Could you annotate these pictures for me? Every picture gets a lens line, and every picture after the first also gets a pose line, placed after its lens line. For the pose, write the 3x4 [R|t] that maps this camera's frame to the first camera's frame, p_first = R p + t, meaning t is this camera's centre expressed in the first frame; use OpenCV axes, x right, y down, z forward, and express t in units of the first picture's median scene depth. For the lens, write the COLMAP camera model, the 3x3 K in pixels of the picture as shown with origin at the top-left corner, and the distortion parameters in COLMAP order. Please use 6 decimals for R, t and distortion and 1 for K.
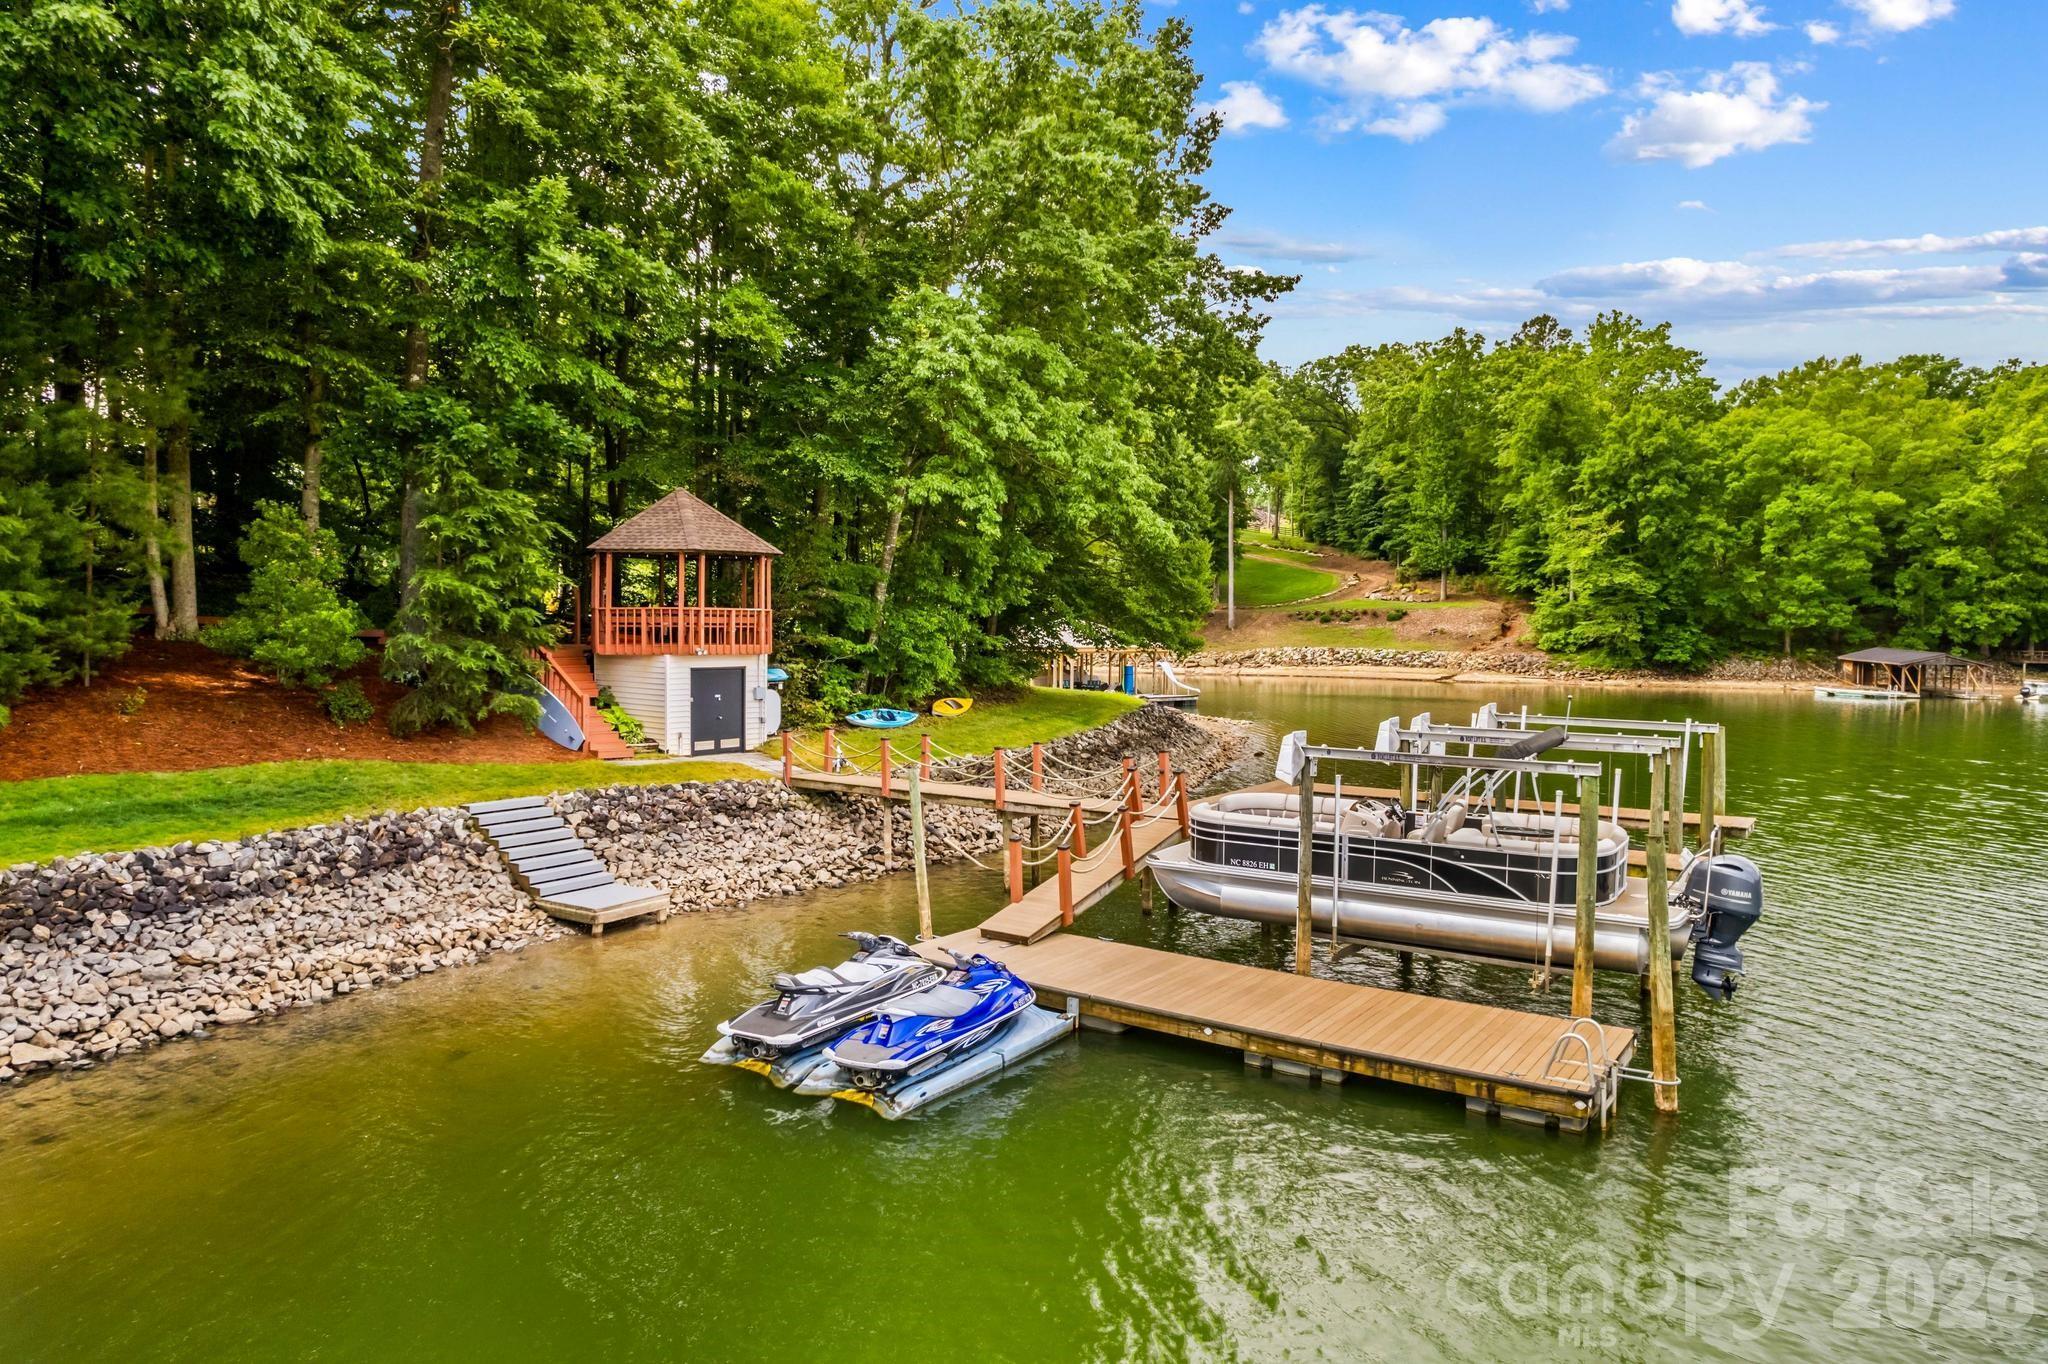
lens RADIAL K [[1346.9, 0, 1017.0], [0, 1346.9, 685.2], [0, 0, 1]] dist [-0.044769, 0.002212]
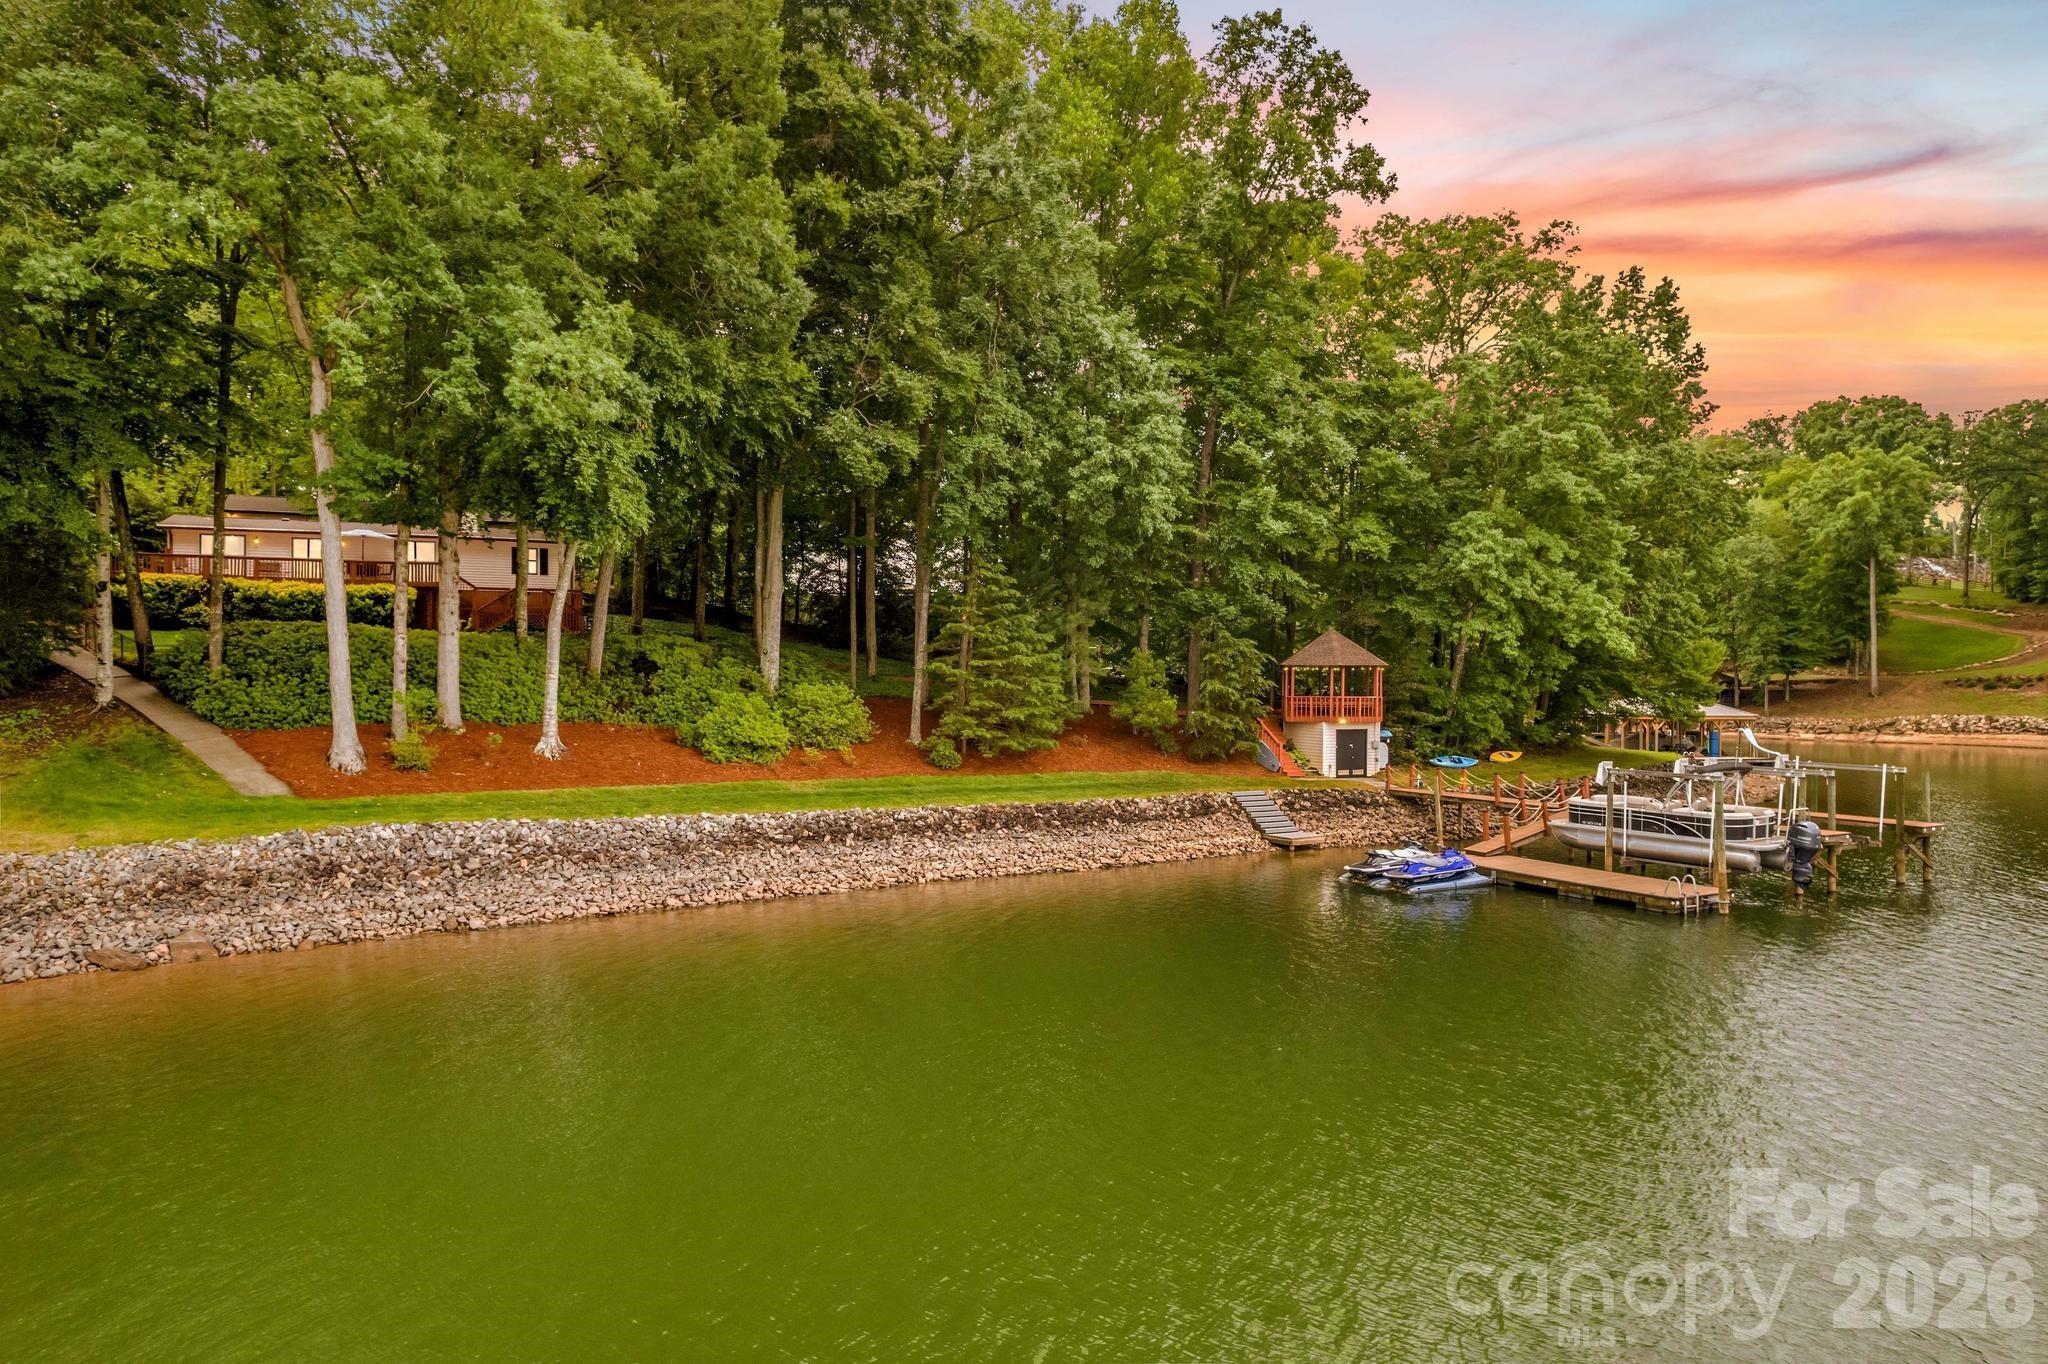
lens RADIAL K [[1346.9, 0, 1017.0], [0, 1346.9, 685.2], [0, 0, 1]] dist [-0.044769, 0.002212]
pose [[0.890094, -0.001634, -0.455774, 0.197293], [-0.018843, 0.999007, -0.040381, 0.008720], [0.455387, 0.044531, 0.889179, -0.800824]]
